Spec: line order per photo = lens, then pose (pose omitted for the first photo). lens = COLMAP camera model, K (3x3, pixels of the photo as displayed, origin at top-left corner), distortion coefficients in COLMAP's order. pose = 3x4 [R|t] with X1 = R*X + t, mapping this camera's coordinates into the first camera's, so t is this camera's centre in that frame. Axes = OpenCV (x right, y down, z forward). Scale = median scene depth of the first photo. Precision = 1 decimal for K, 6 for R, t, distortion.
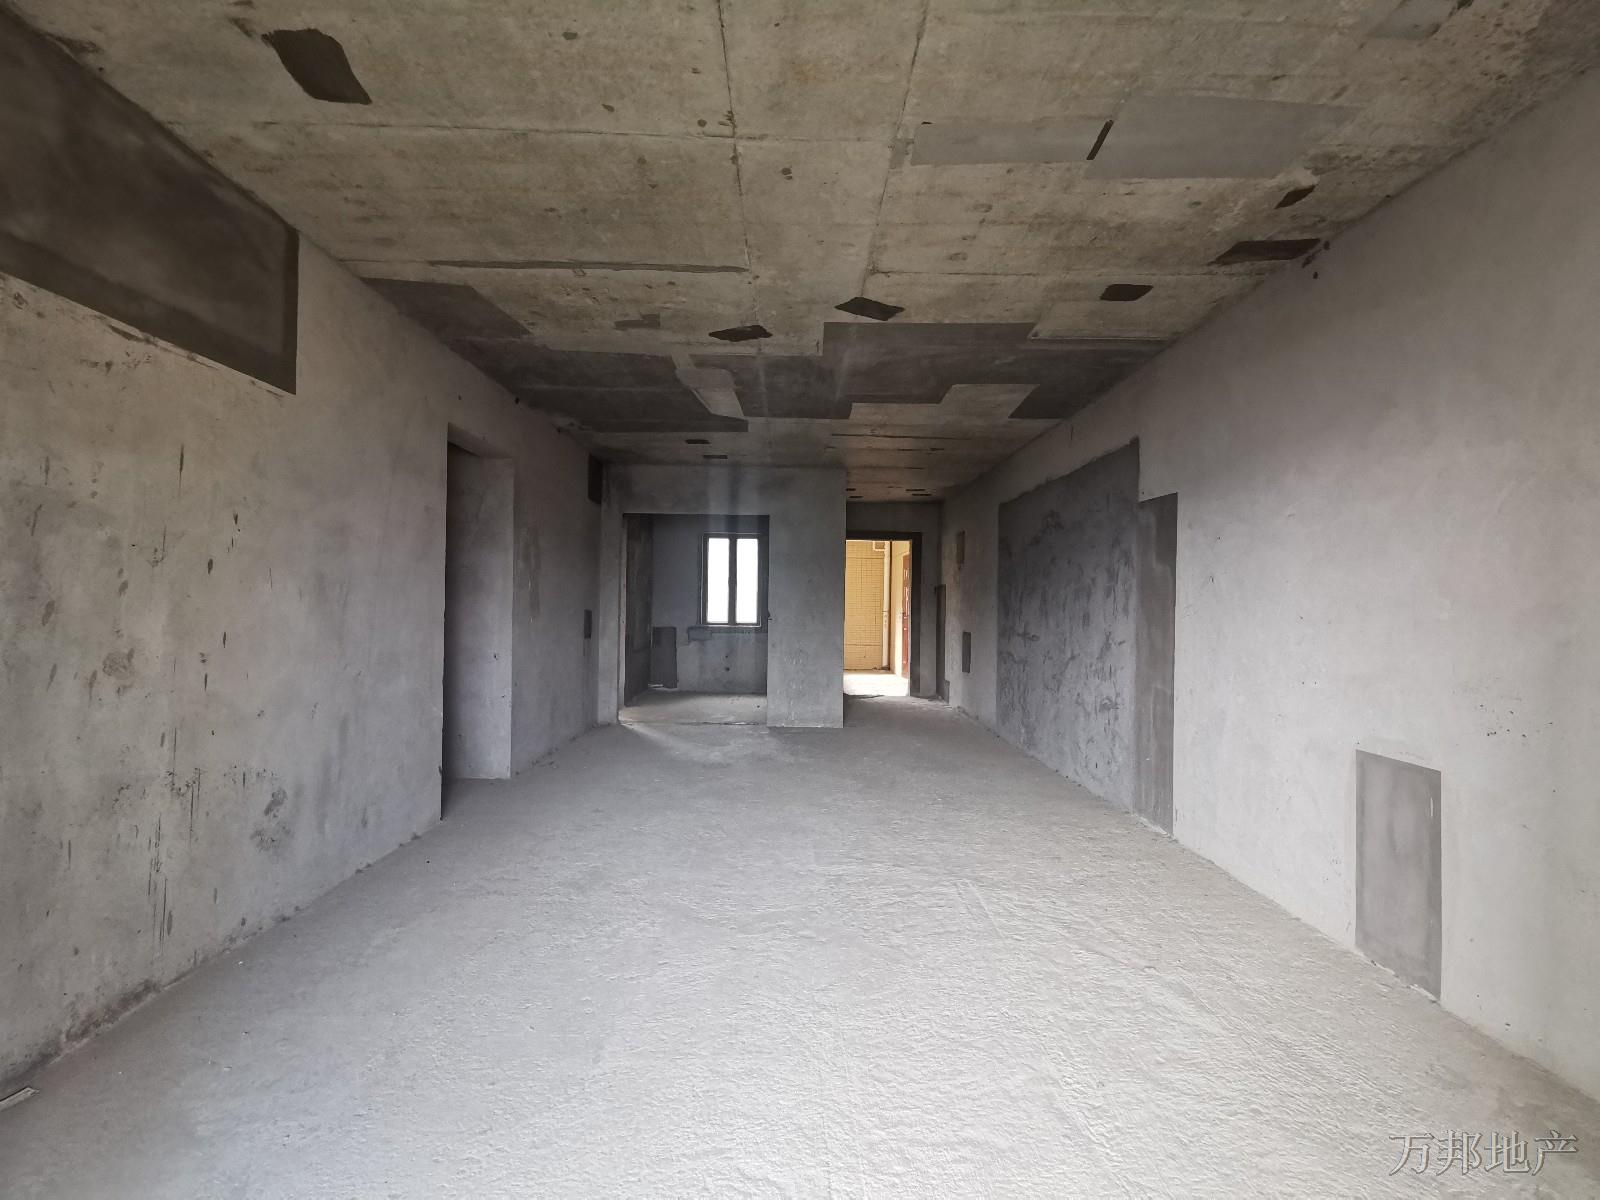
lens RADIAL K [[743.8, 0, 800.0], [0, 743.8, 600.0], [0, 0, 1]] dist [0.036090, -0.022413]
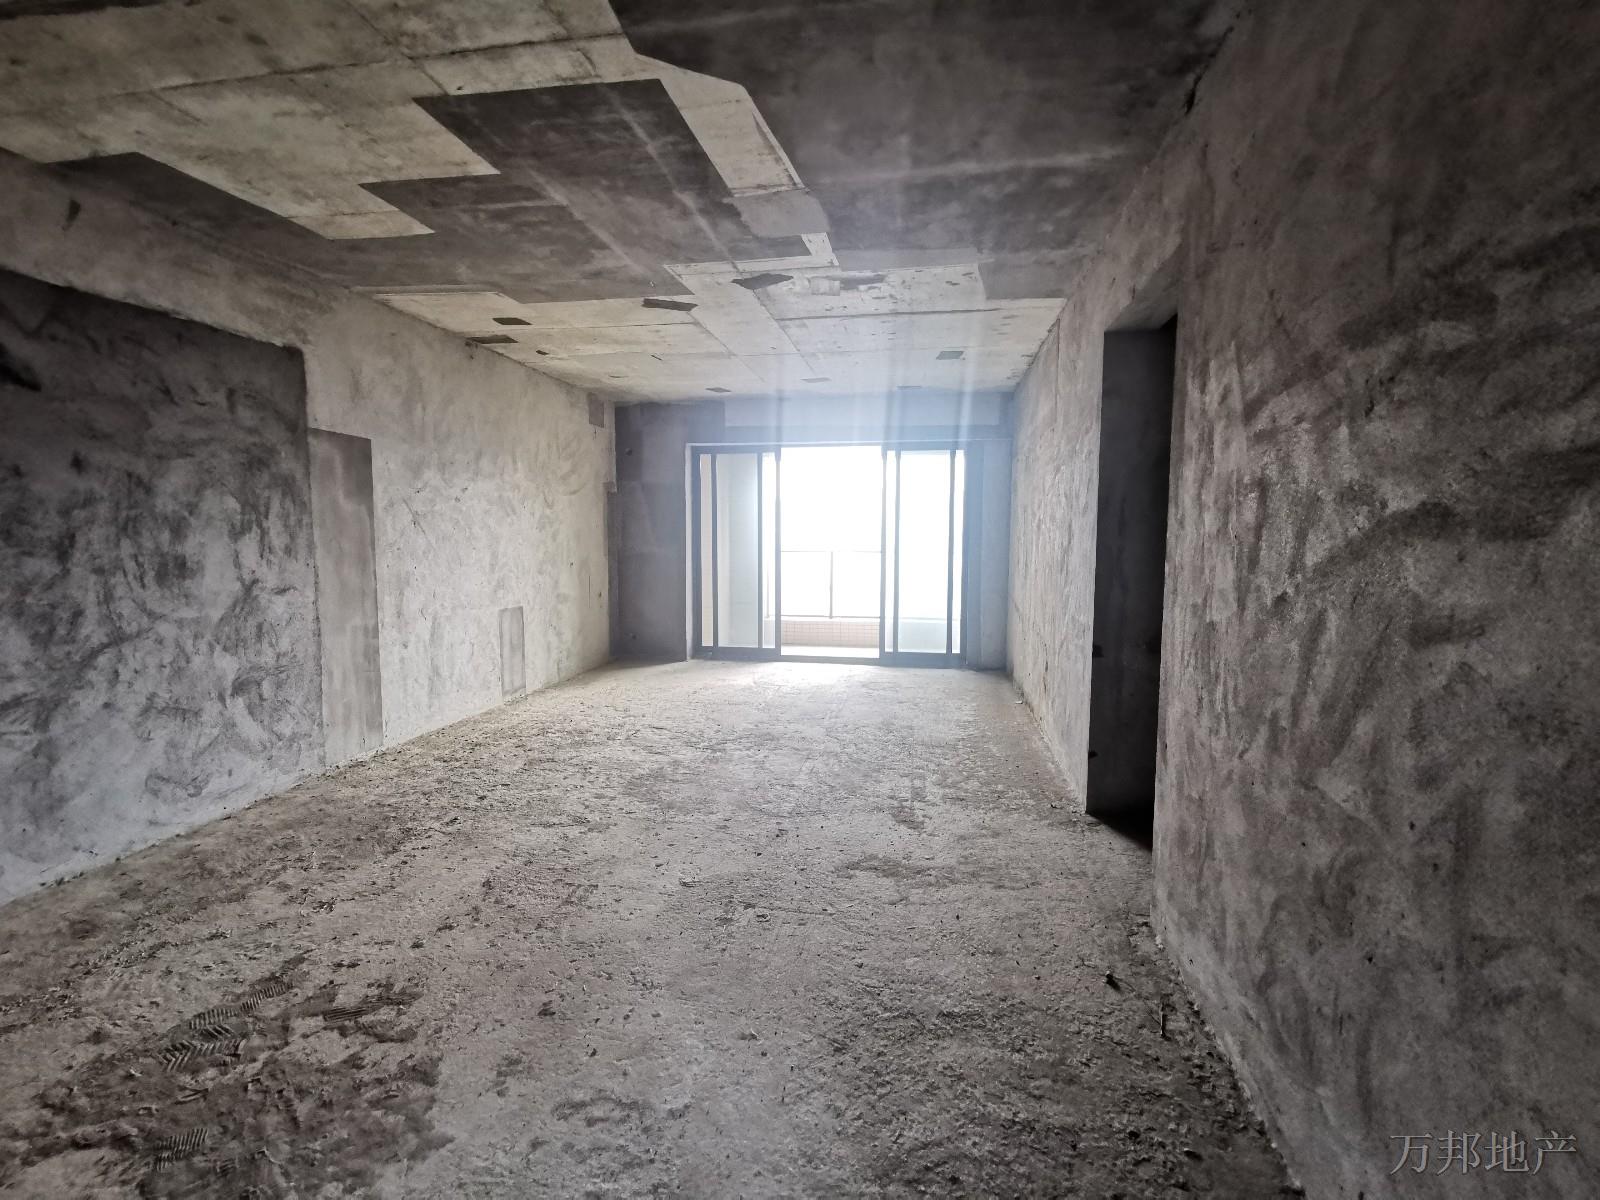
lens RADIAL K [[743.8, 0, 800.0], [0, 743.8, 600.0], [0, 0, 1]] dist [0.036090, -0.022413]
pose [[-0.983434, -0.033963, 0.178057, -0.321815], [-0.018705, 0.996061, 0.086679, -0.016899], [-0.180300, 0.081912, -0.980195, 2.009019]]
